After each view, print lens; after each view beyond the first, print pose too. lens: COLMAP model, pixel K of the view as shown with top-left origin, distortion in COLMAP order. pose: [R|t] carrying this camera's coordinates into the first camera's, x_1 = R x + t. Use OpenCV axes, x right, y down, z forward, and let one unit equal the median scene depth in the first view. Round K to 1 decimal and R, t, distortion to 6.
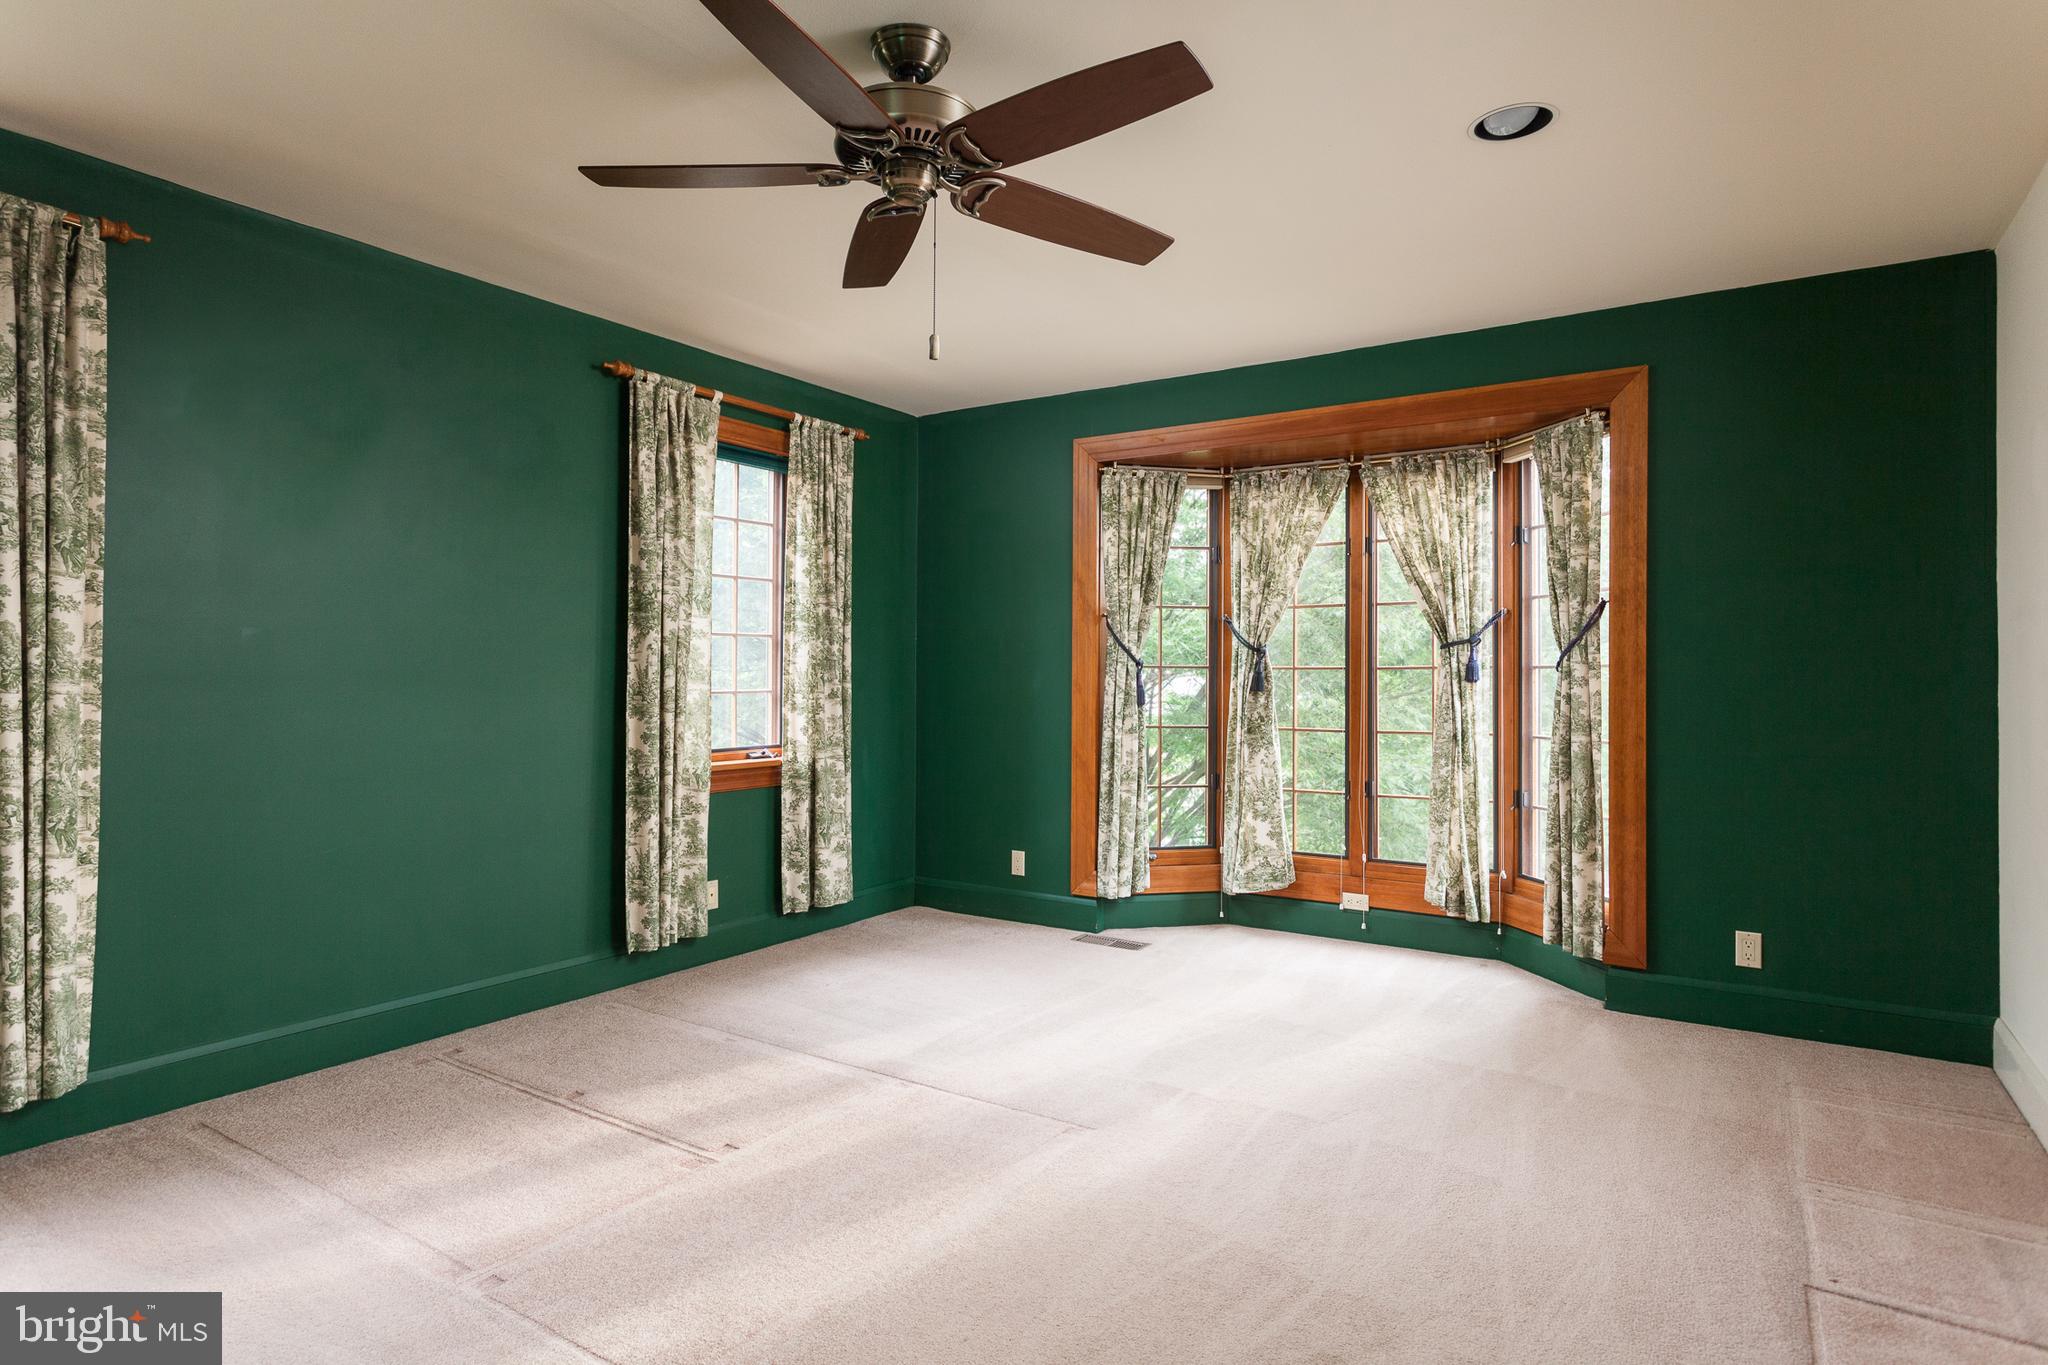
lens RADIAL K [[1098.1, 0, 1025.6], [0, 1098.1, 679.3], [0, 0, 1]] dist [0.005013, 0.002320]
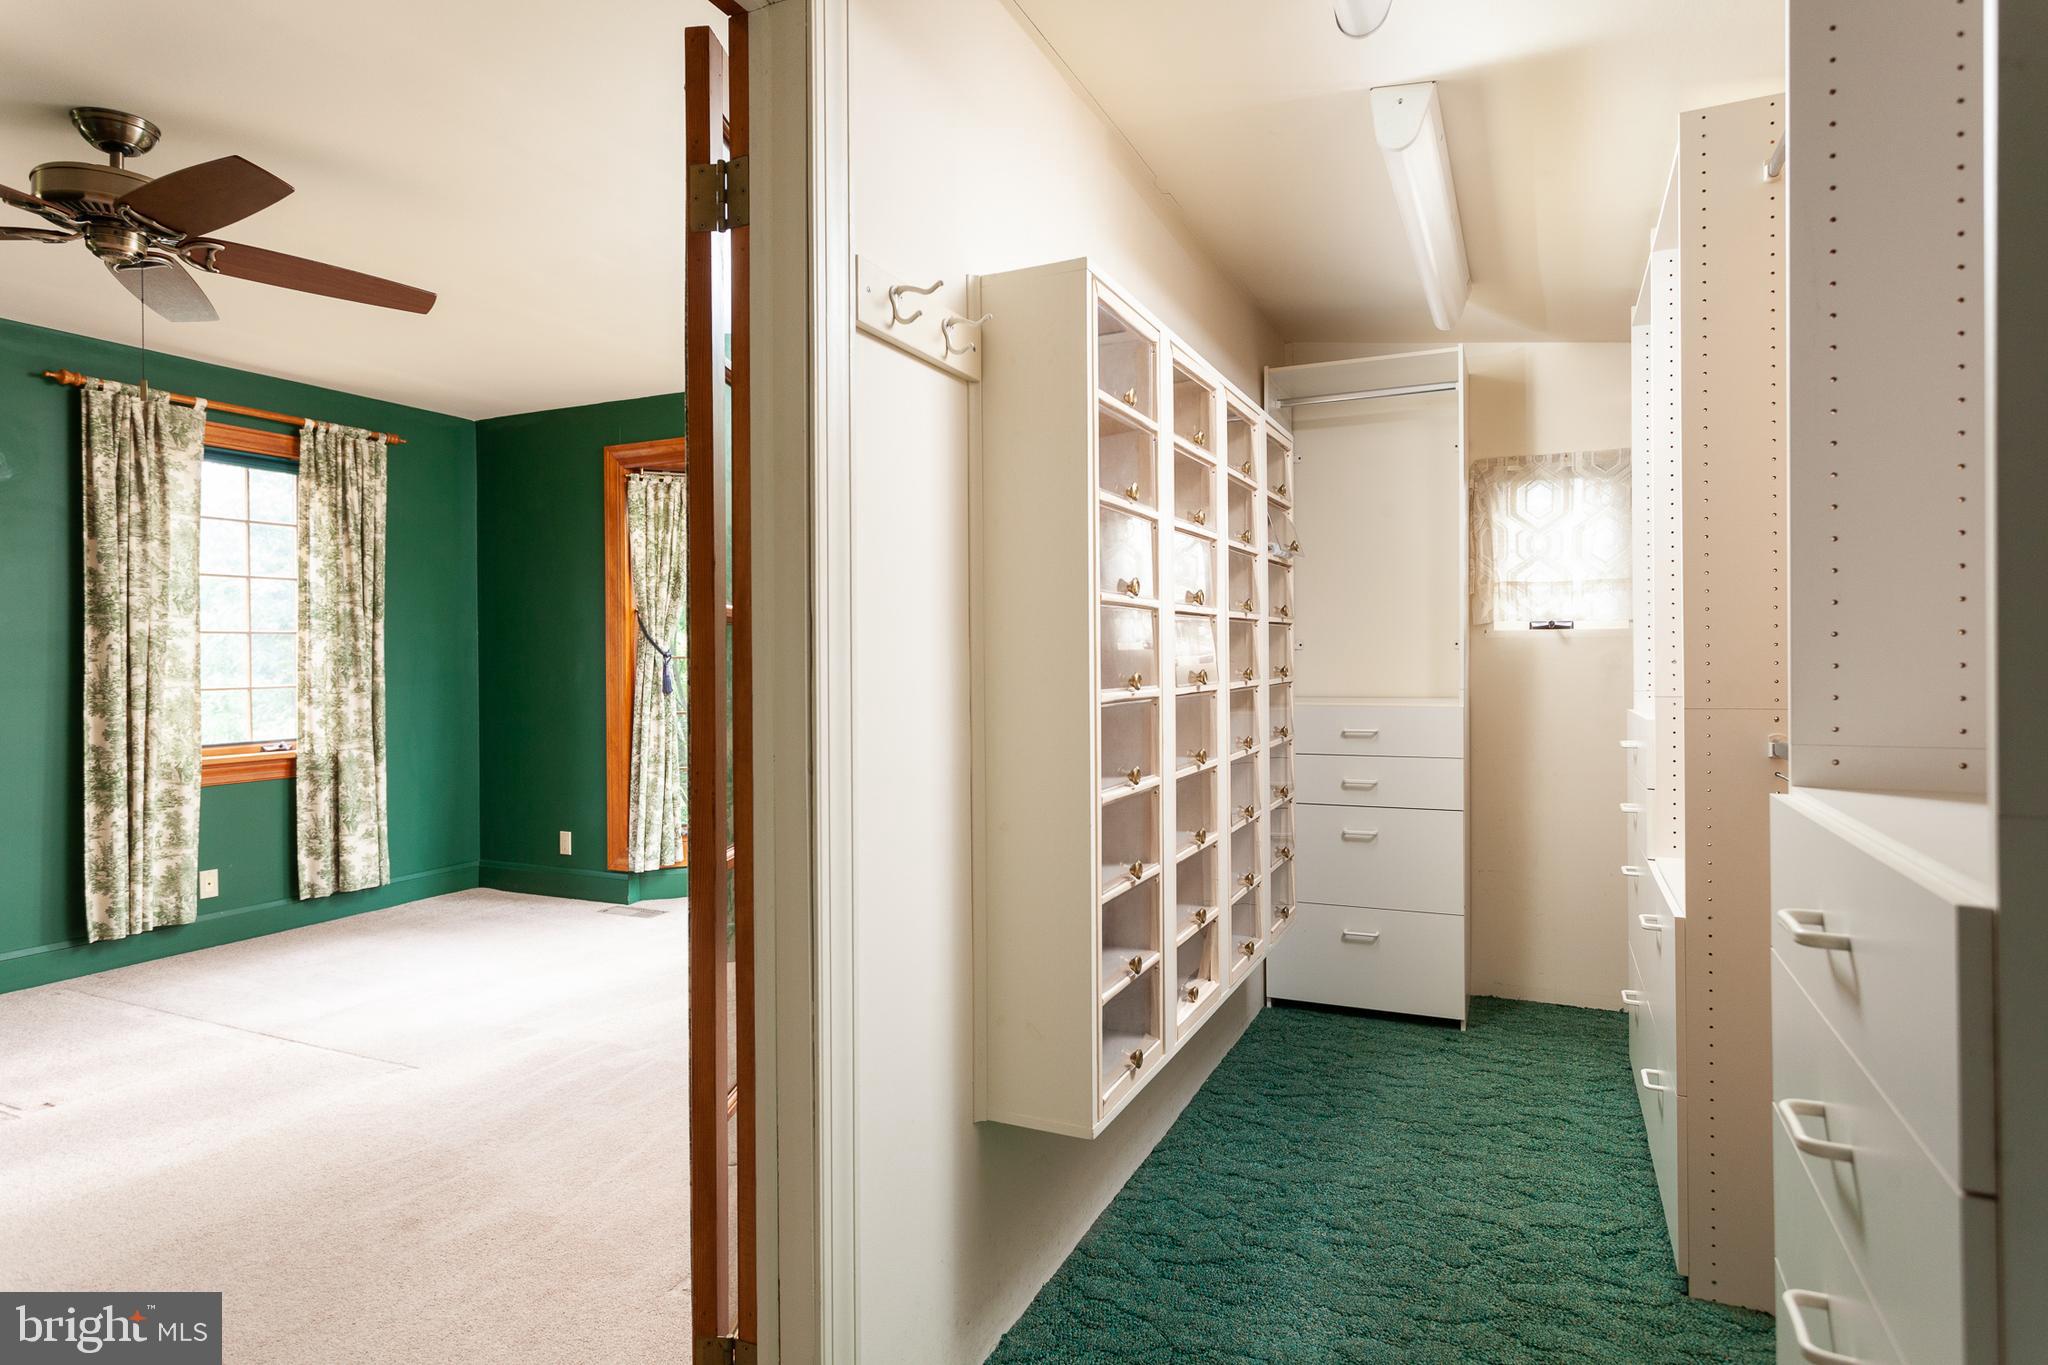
lens RADIAL K [[1098.1, 0, 1022.9], [0, 1098.1, 674.8], [0, 0, 1]] dist [0.005013, 0.002320]
pose [[0.989968, -0.014675, 0.140524, 0.310247], [0.012968, 0.999831, 0.013055, -0.004884], [-0.140692, -0.011102, 0.989991, -0.129759]]
